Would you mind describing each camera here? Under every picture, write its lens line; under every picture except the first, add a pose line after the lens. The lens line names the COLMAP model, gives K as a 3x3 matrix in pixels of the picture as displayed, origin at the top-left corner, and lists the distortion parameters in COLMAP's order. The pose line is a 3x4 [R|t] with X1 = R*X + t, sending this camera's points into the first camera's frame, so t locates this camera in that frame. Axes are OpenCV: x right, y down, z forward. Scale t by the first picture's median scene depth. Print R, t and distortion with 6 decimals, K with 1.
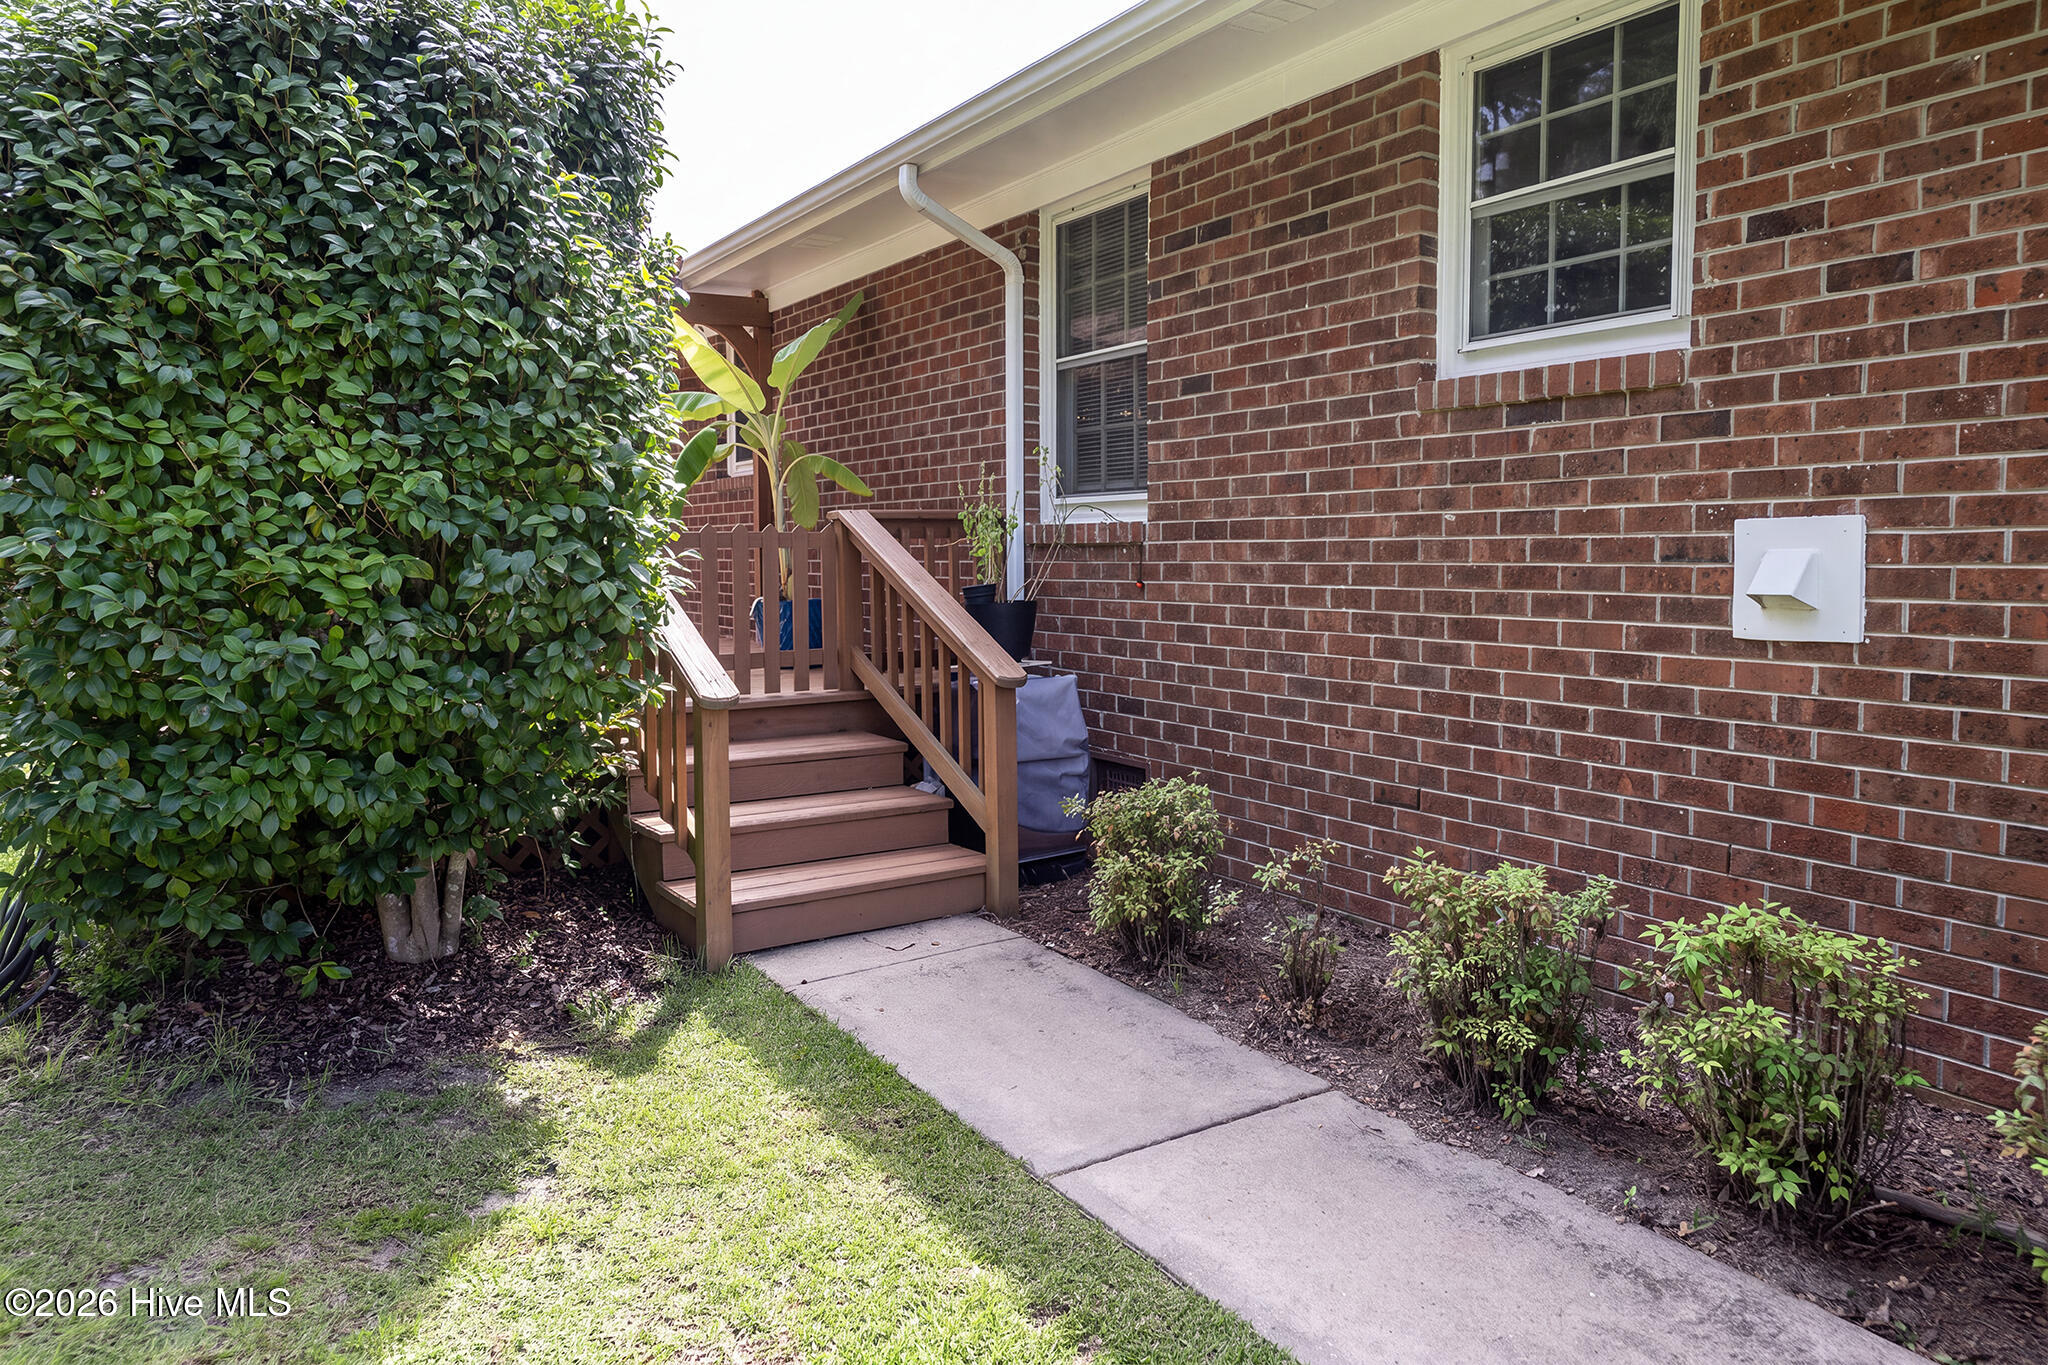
lens RADIAL K [[1367.0, 0, 1027.2], [0, 1367.0, 675.7], [0, 0, 1]] dist [-0.001556, -0.000549]
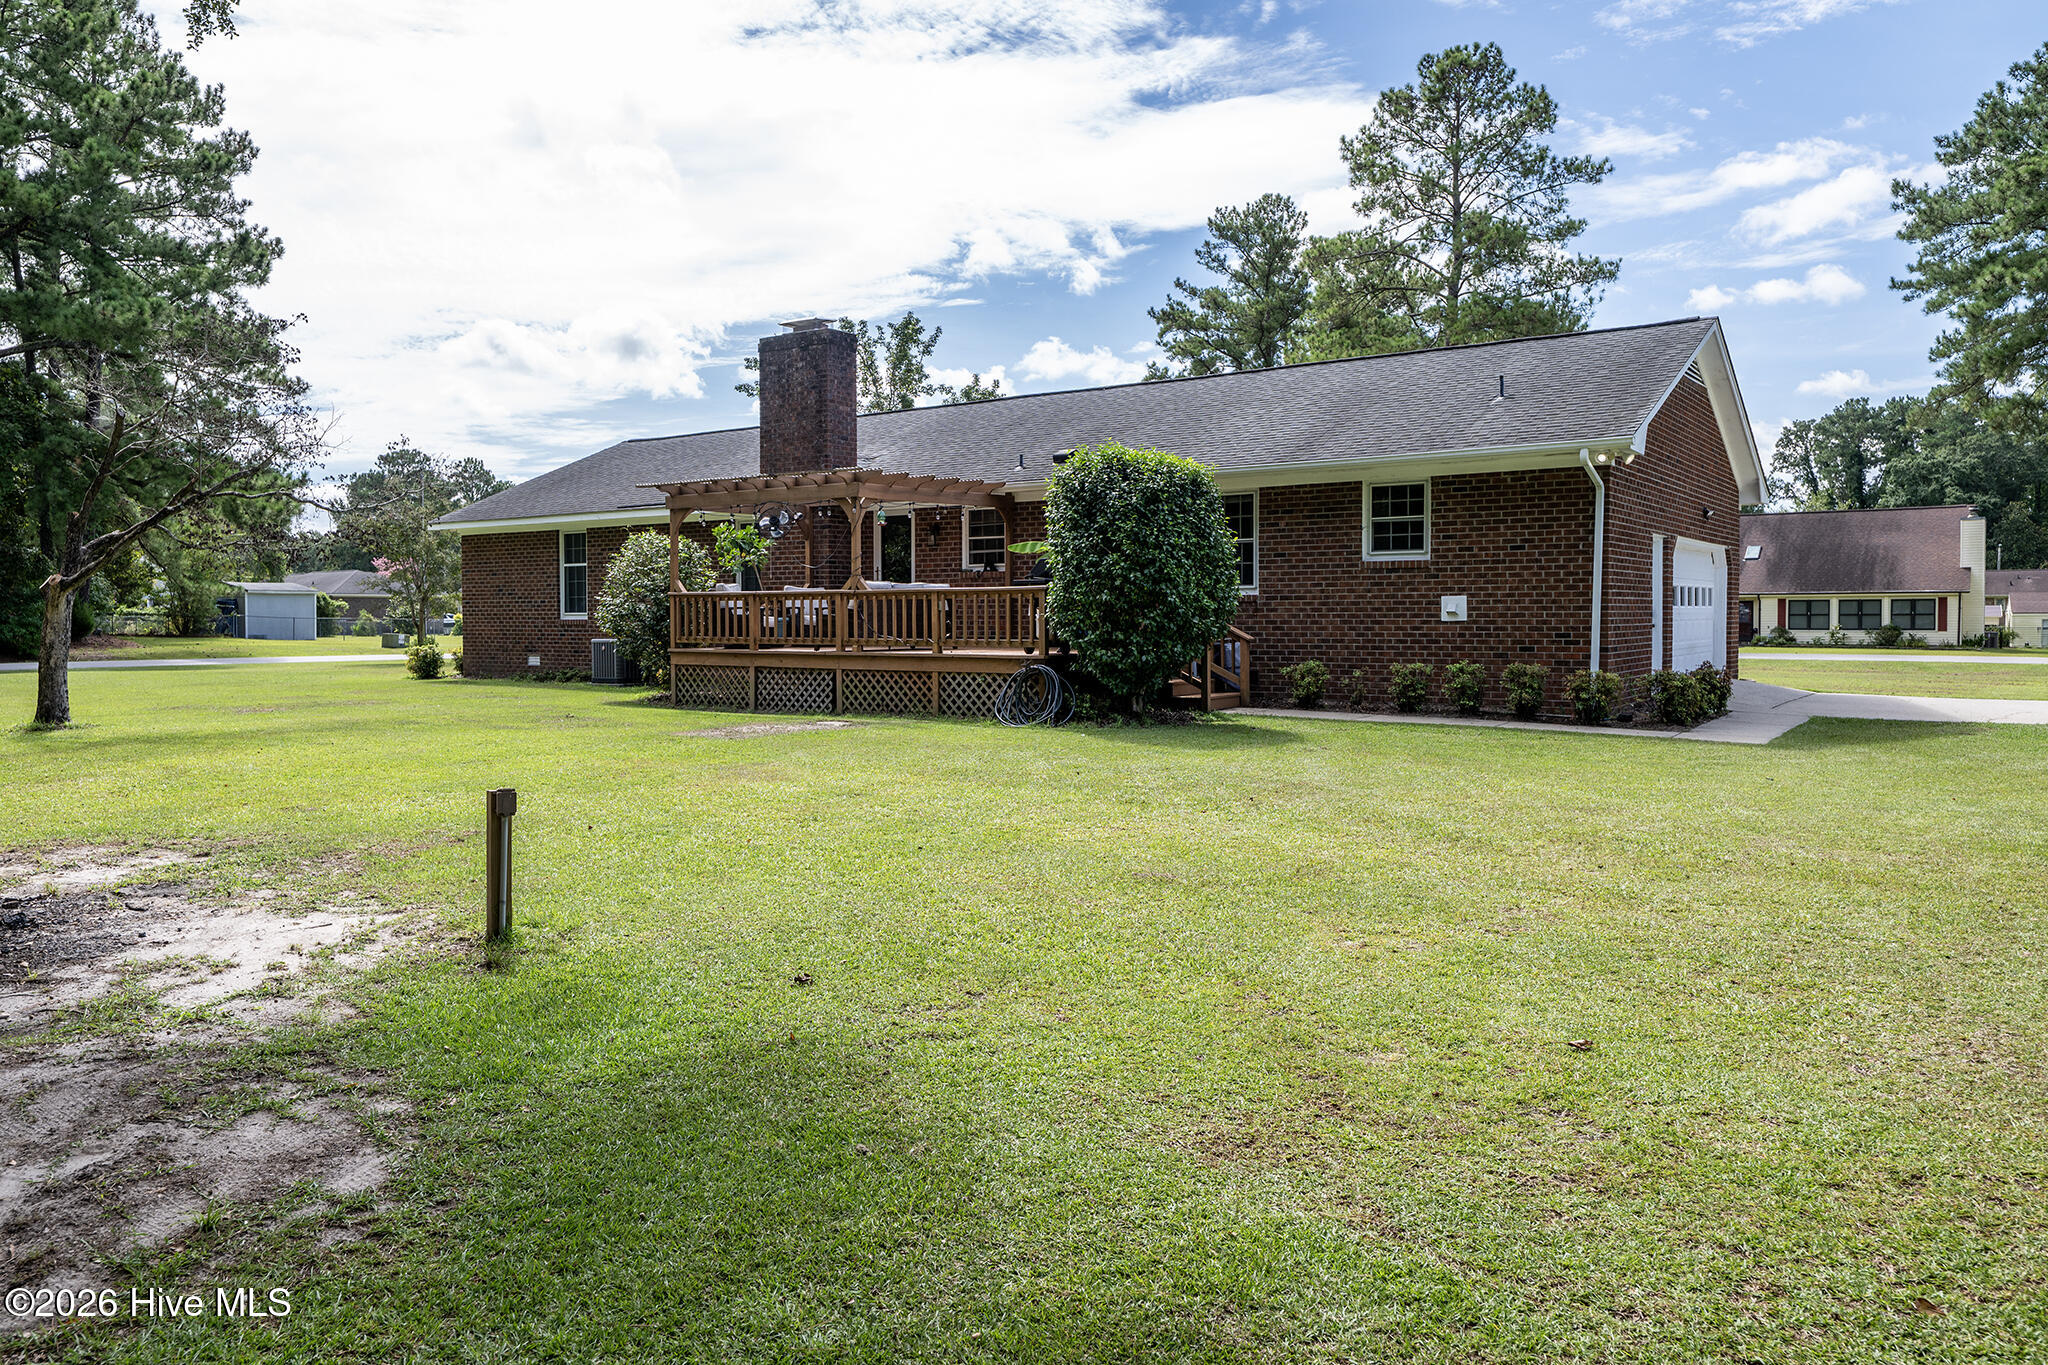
lens RADIAL K [[1435.9, 0, 1023.2], [0, 1435.9, 673.4], [0, 0, 1]] dist [0.002841, 0.002562]
pose [[0.917085, -0.001725, 0.398689, -2.820375], [0.026863, 0.997986, -0.057473, 0.404250], [-0.397786, 0.063418, 0.915284, -2.997186]]
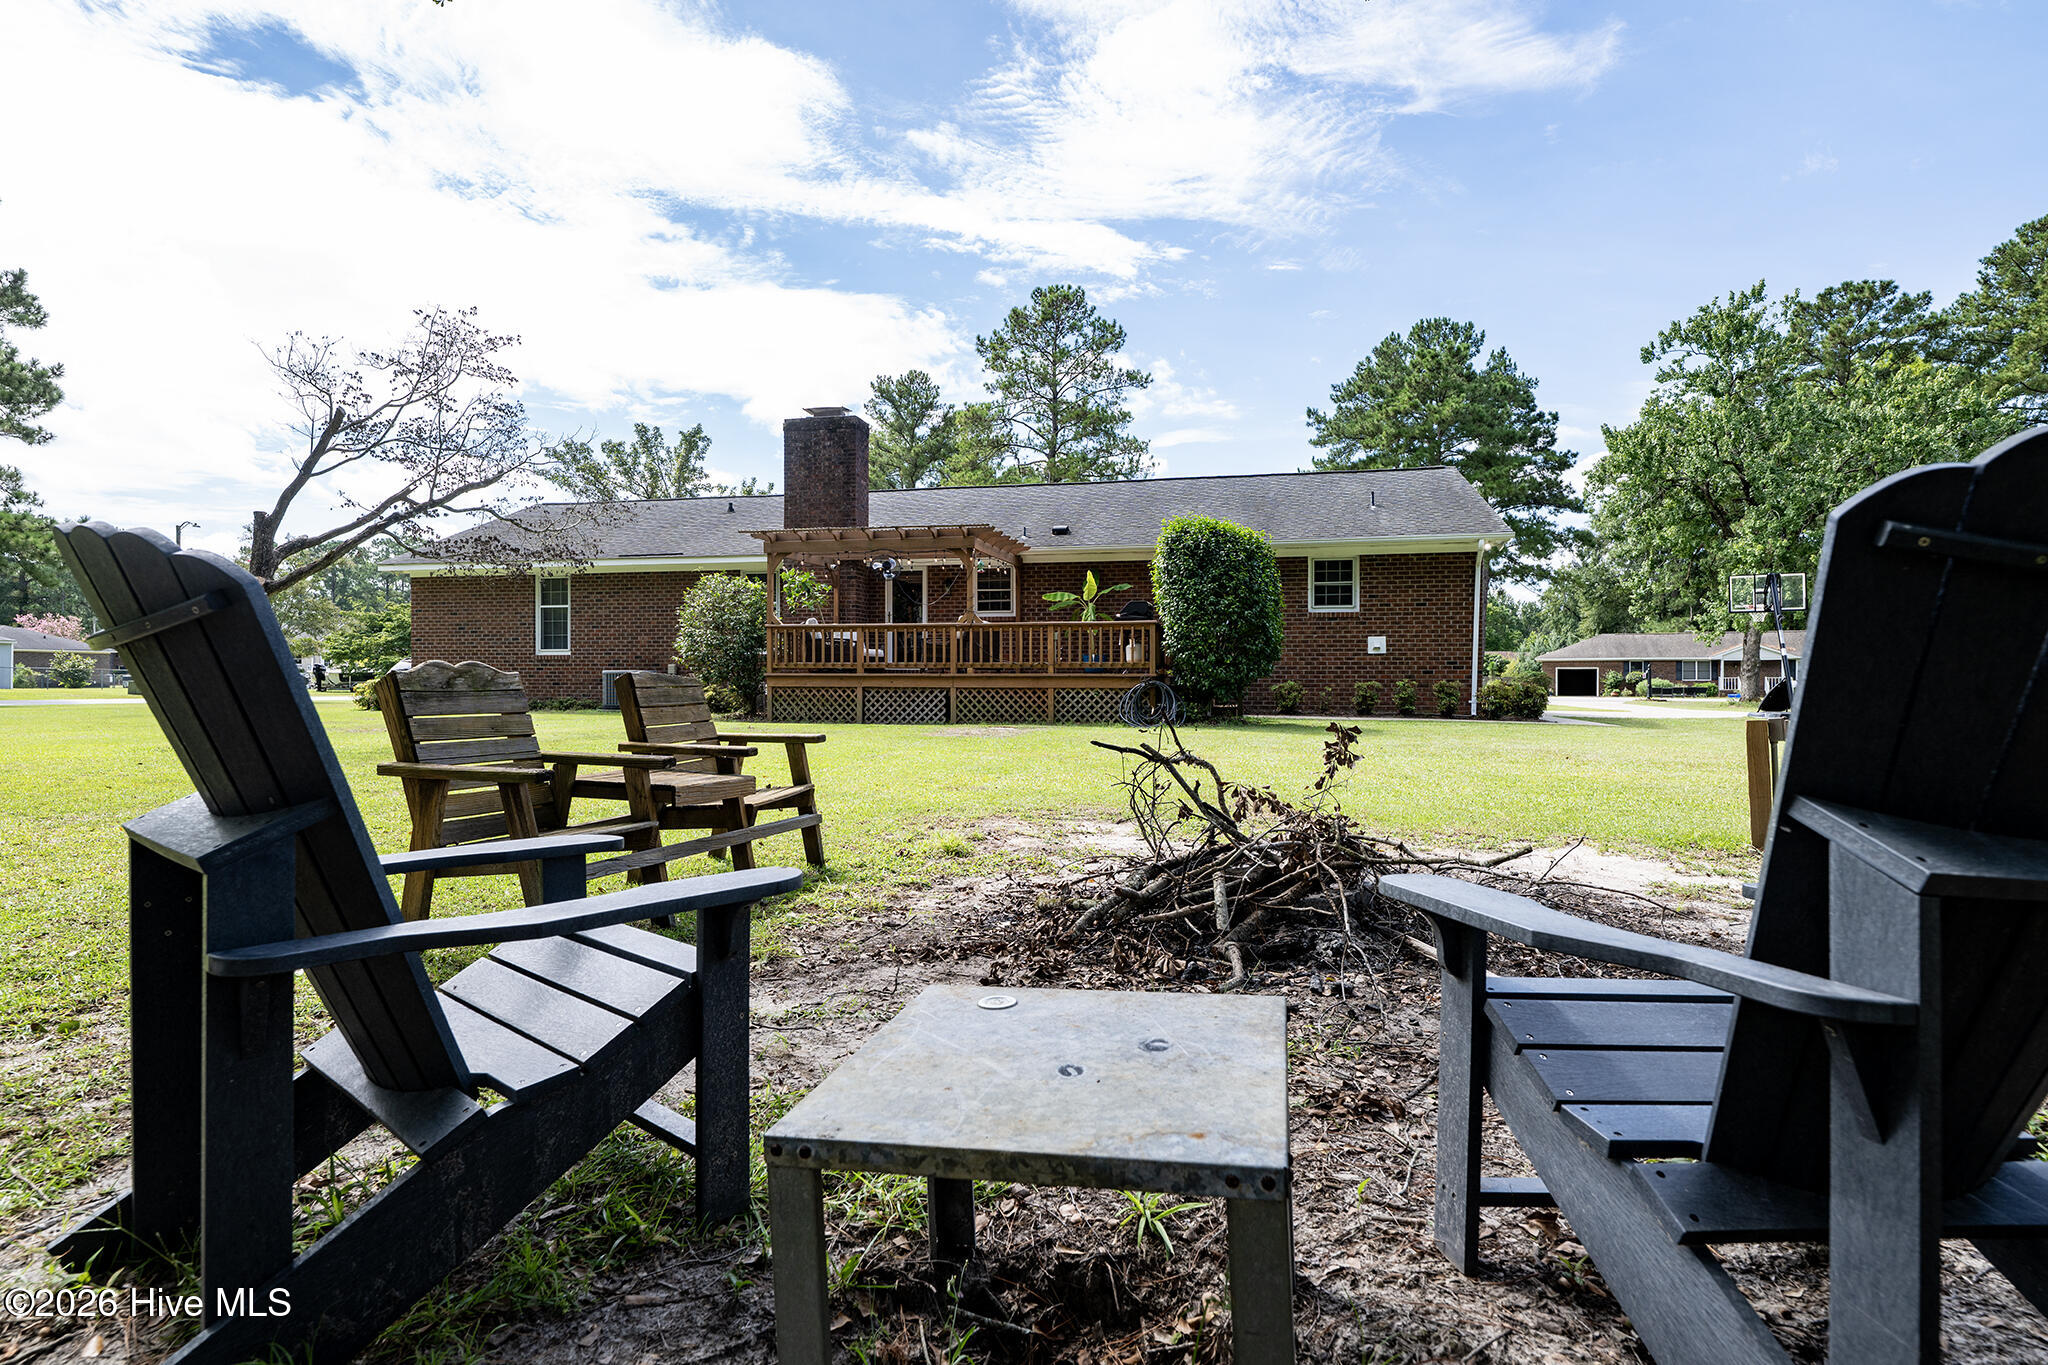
lens RADIAL K [[1029.8, 0, 1045.2], [0, 1029.8, 686.1], [0, 0, 1]] dist [0.003230, 0.001008]
pose [[0.682503, 0.014225, 0.730744, -4.423432], [0.059532, 0.995407, -0.074978, 0.429667], [-0.728454, 0.094675, 0.678521, -1.340553]]
